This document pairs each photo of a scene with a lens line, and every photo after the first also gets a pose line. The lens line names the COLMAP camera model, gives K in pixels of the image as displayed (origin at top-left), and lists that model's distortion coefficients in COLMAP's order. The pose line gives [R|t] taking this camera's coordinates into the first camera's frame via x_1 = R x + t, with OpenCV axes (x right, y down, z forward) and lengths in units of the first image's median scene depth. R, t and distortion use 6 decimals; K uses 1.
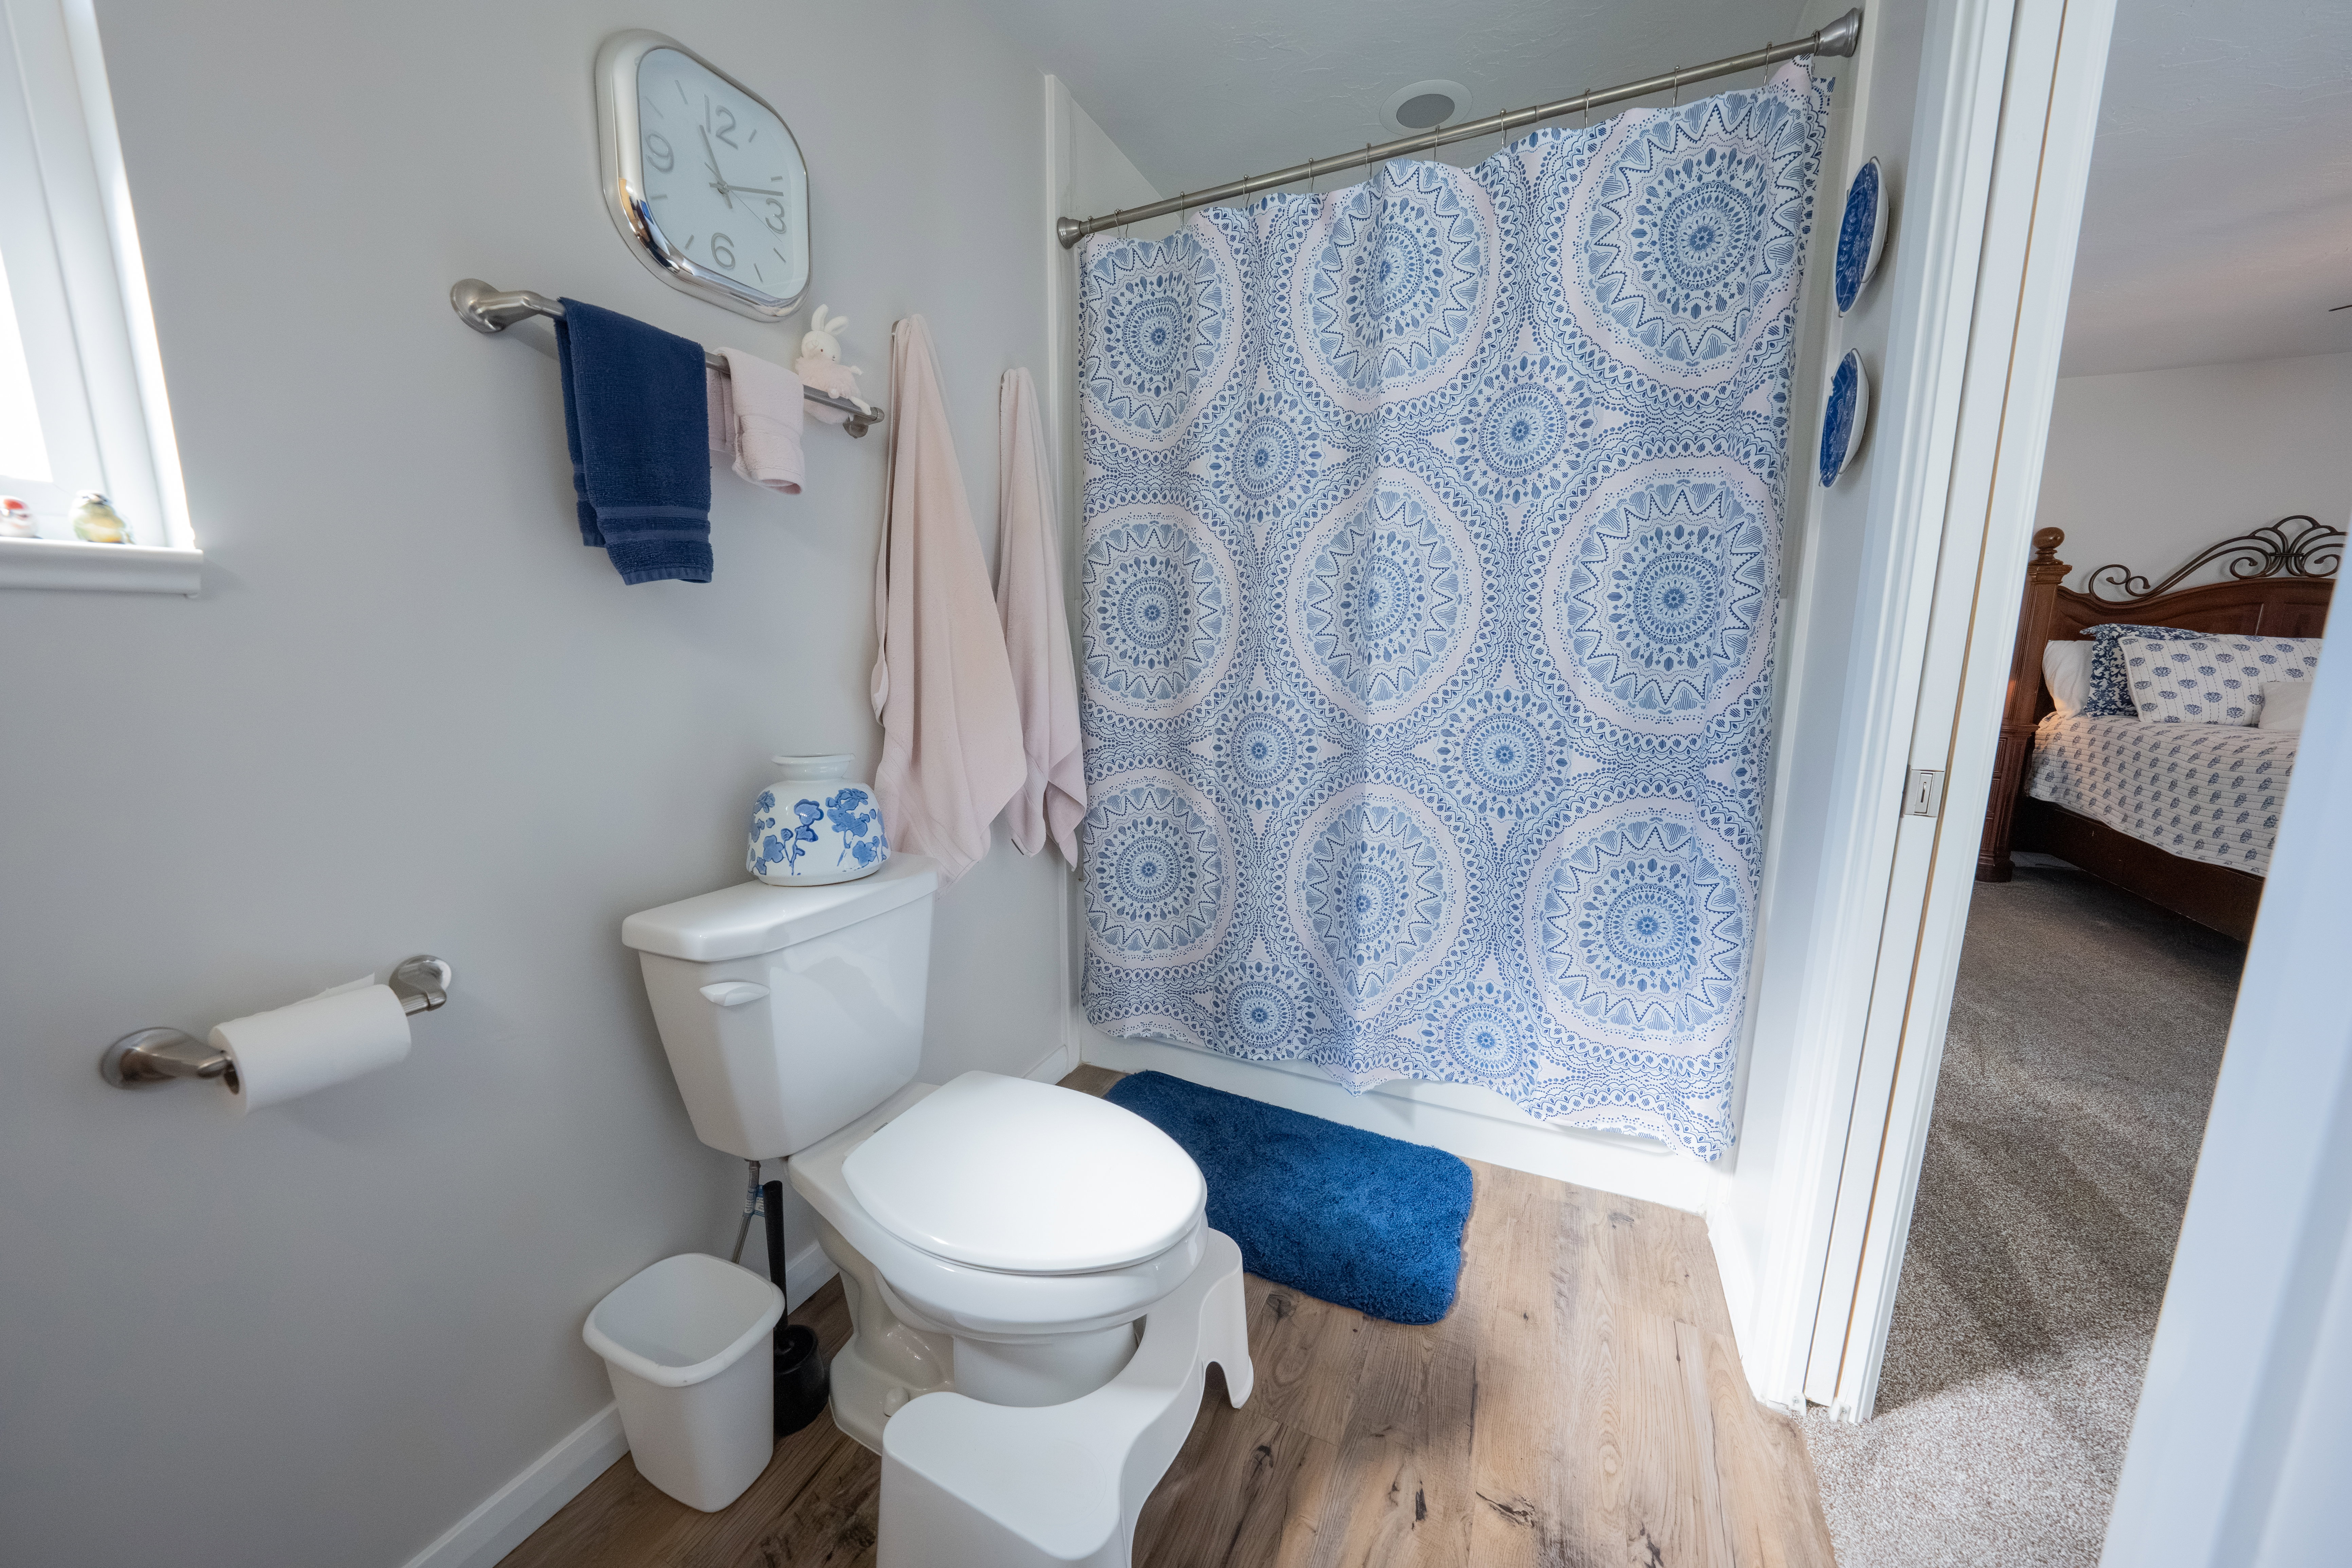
lens RADIAL K [[817.0, 0, 1171.6], [0, 817.0, 775.6], [0, 0, 1]] dist [-0.001907, 0.000194]
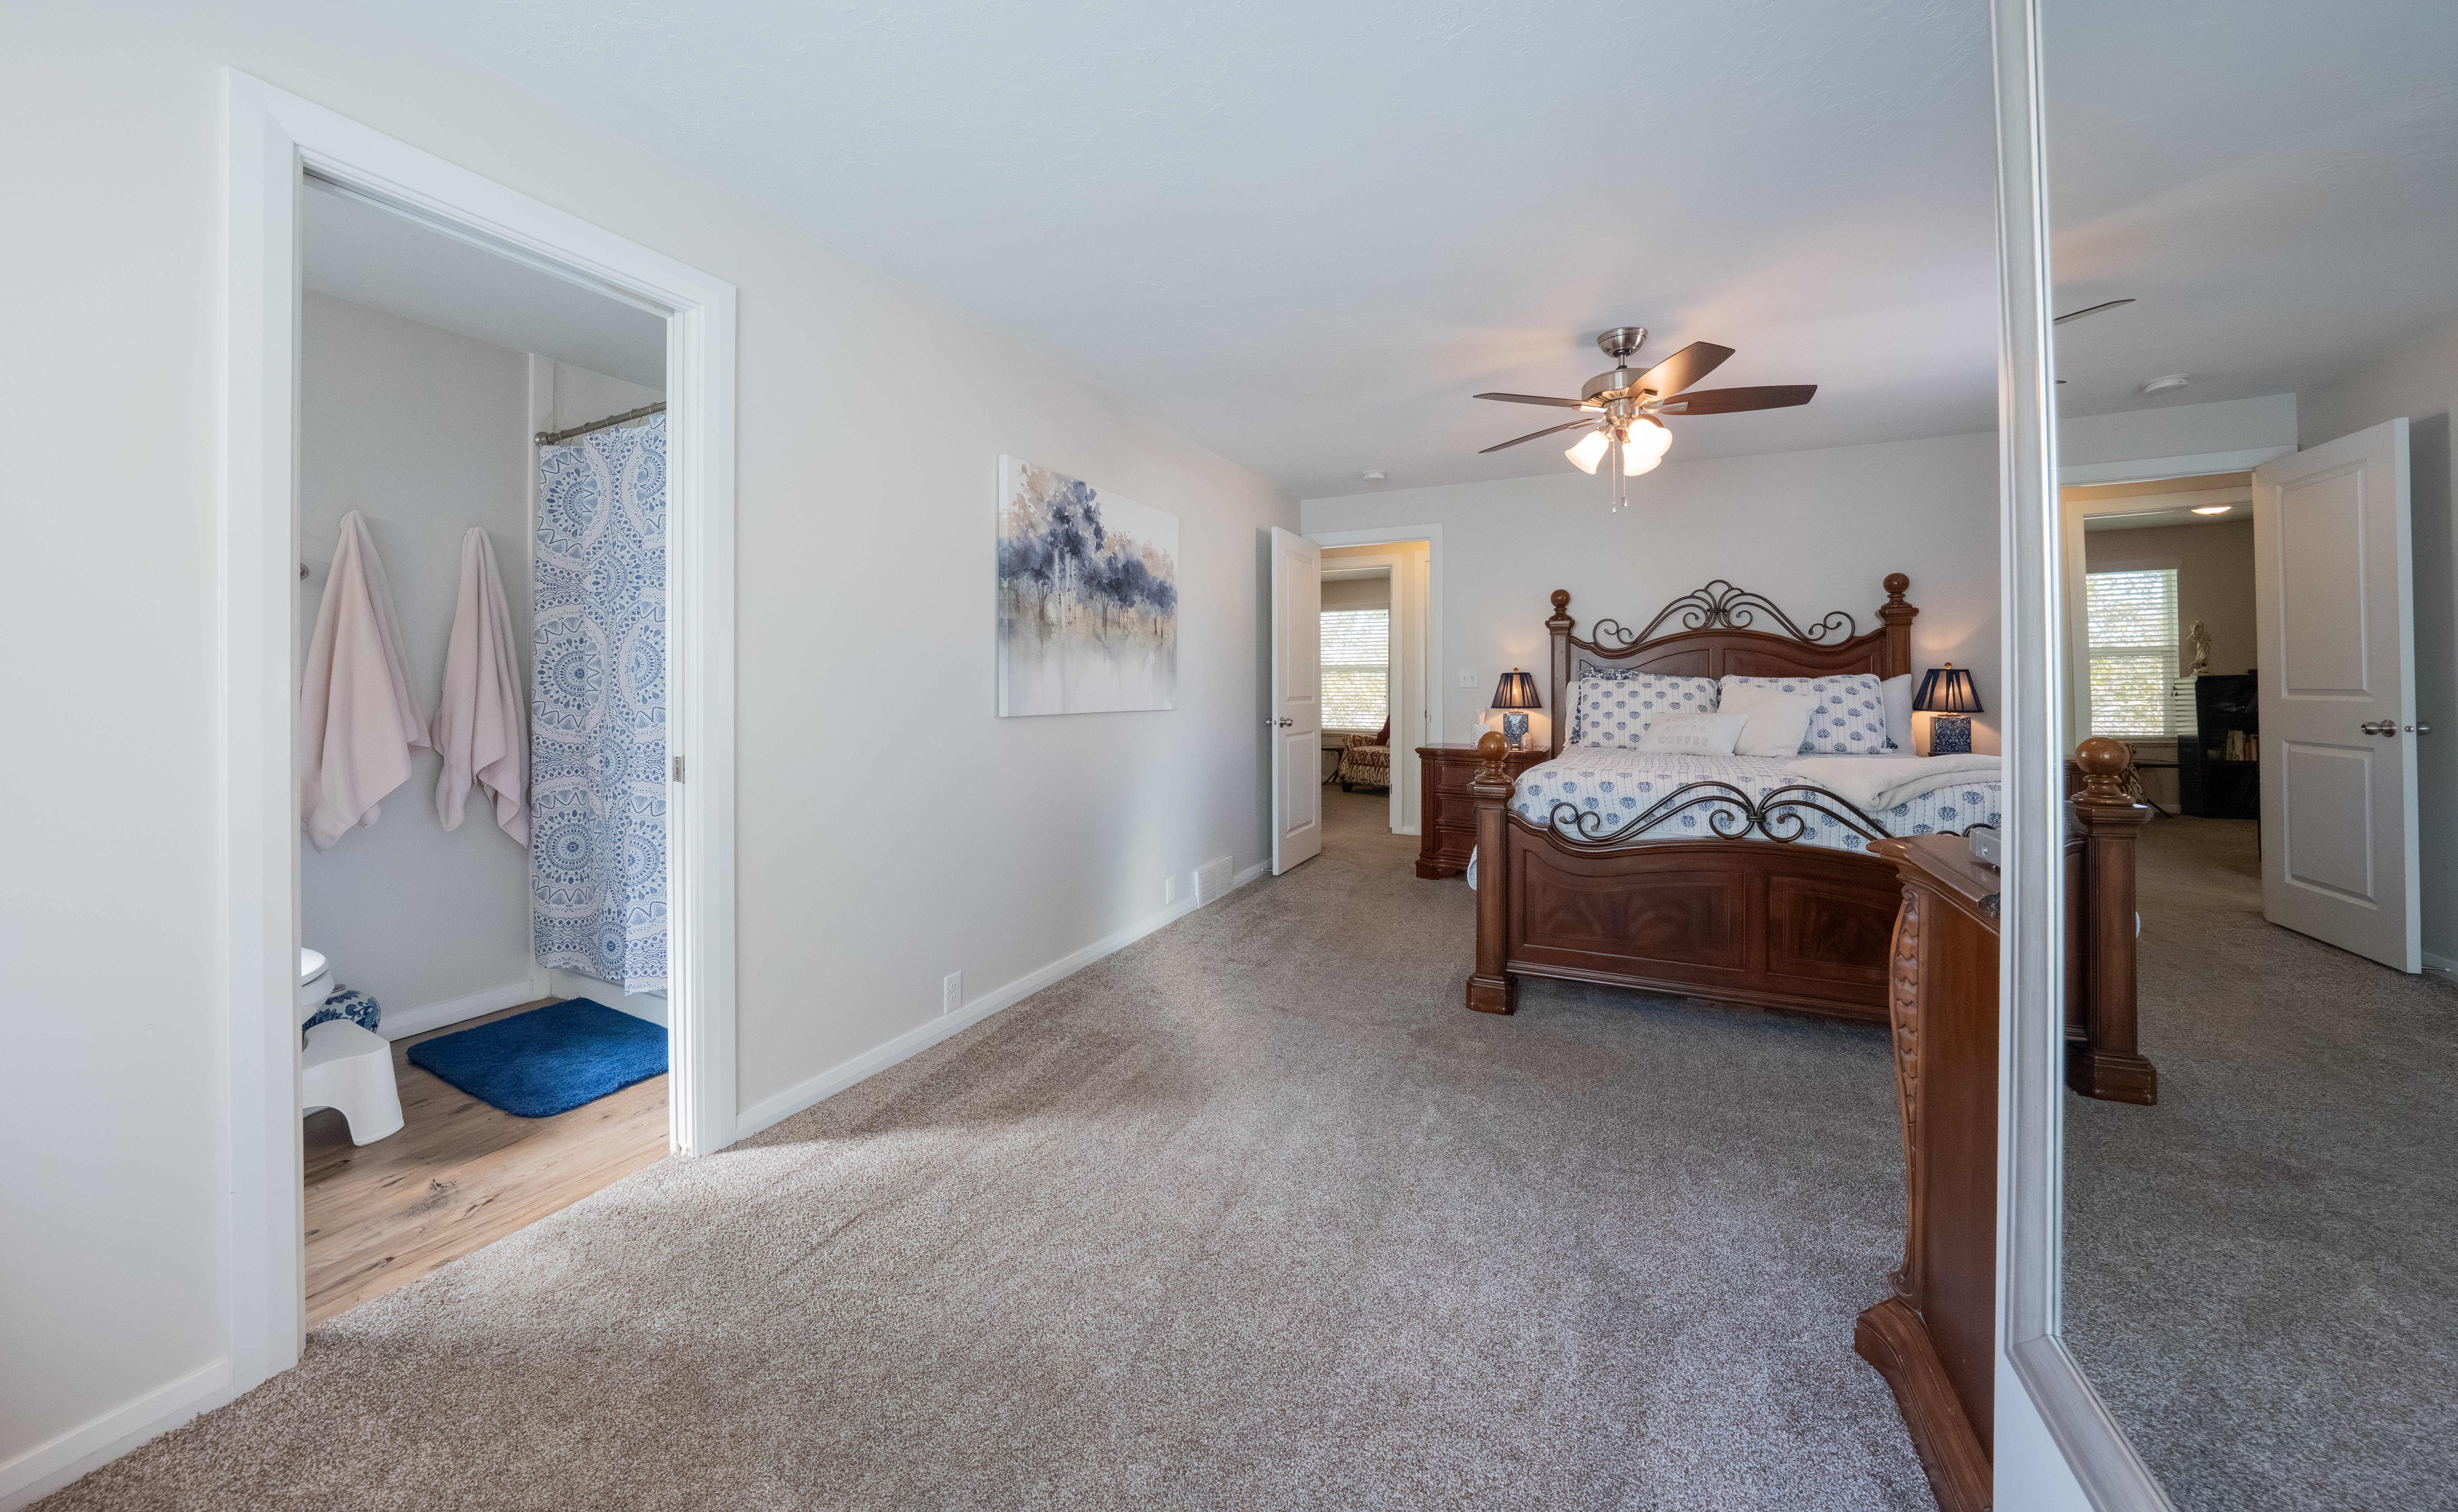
lens RADIAL K [[831.1, 0, 1187.7], [0, 831.1, 693.1], [0, 0, 1]] dist [-0.002718, -0.000157]
pose [[0.999104, -0.009434, -0.041254, 1.124324], [0.003035, 0.988300, -0.152490, 0.072554], [0.042210, 0.152228, 0.987444, -0.452409]]
